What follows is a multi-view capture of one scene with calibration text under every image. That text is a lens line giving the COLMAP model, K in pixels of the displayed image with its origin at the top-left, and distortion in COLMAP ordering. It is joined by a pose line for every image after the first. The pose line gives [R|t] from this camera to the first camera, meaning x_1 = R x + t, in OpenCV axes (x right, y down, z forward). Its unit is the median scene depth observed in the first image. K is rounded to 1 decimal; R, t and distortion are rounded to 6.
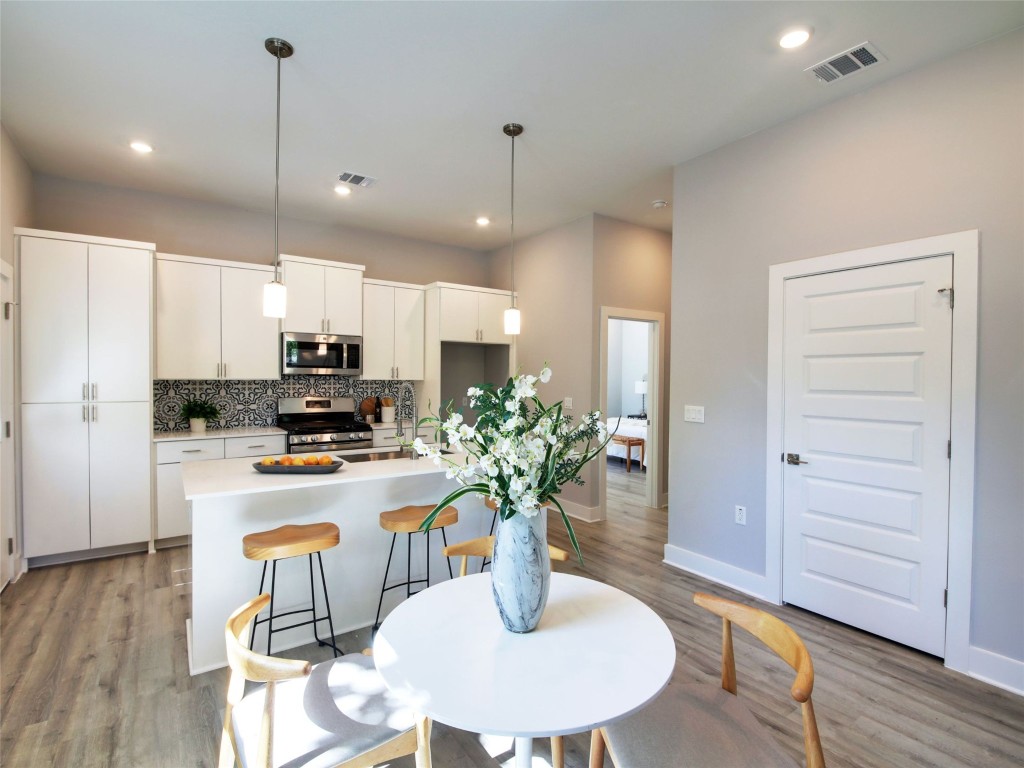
lens RADIAL K [[499.5, 0, 512.0], [0, 499.5, 384.0], [0, 0, 1]] dist [0.047804, -0.036134]
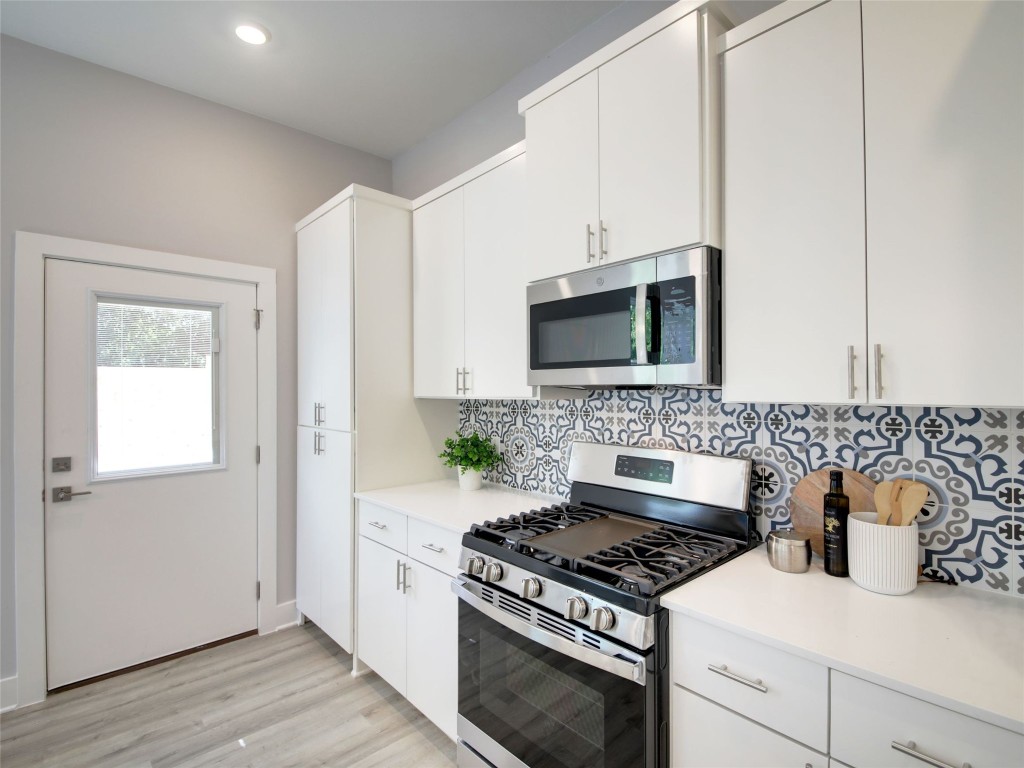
lens RADIAL K [[498.4, 0, 530.2], [0, 498.4, 384.0], [0, 0, 1]] dist [0.022334, -0.020055]
pose [[0.154103, -0.017485, -0.987900, -0.047231], [-0.007824, 0.999790, -0.018916, -0.013912], [0.988024, 0.010644, 0.153934, 0.943089]]
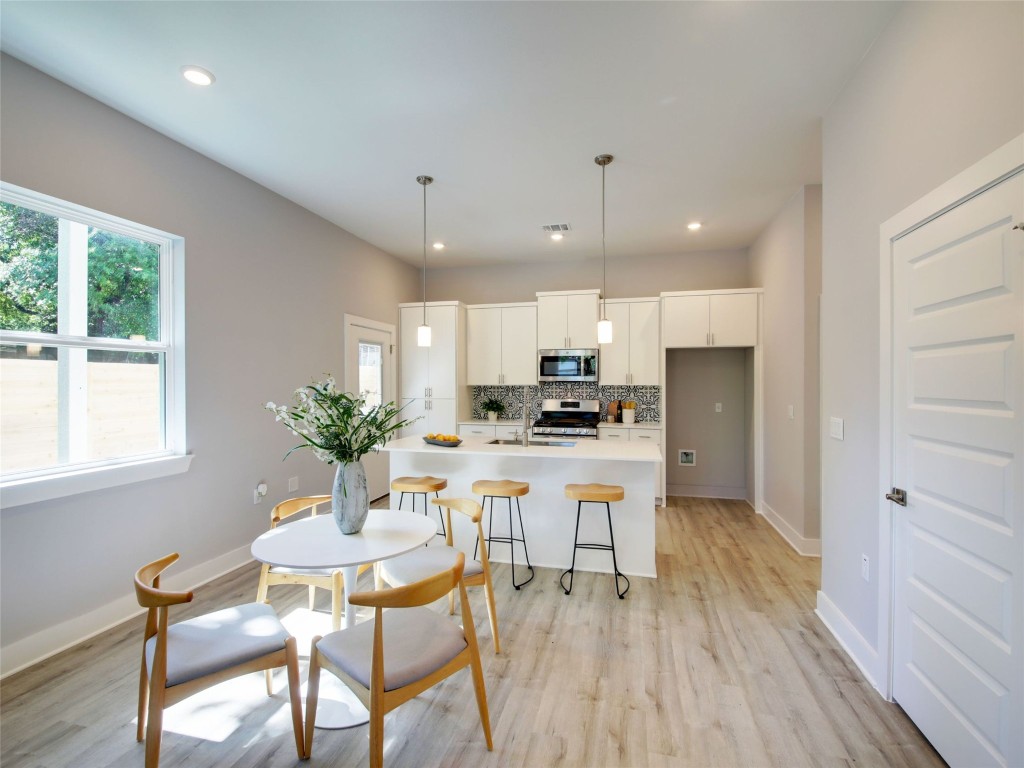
lens RADIAL K [[481.9, 0, 512.0], [0, 481.9, 384.0], [0, 0, 1]] dist [0.047249, -0.031363]
pose [[0.662020, -0.005105, -0.749469, 0.462926], [-0.004189, 0.999936, -0.010512, 0.001826], [0.749474, 0.010098, 0.661956, 0.099479]]
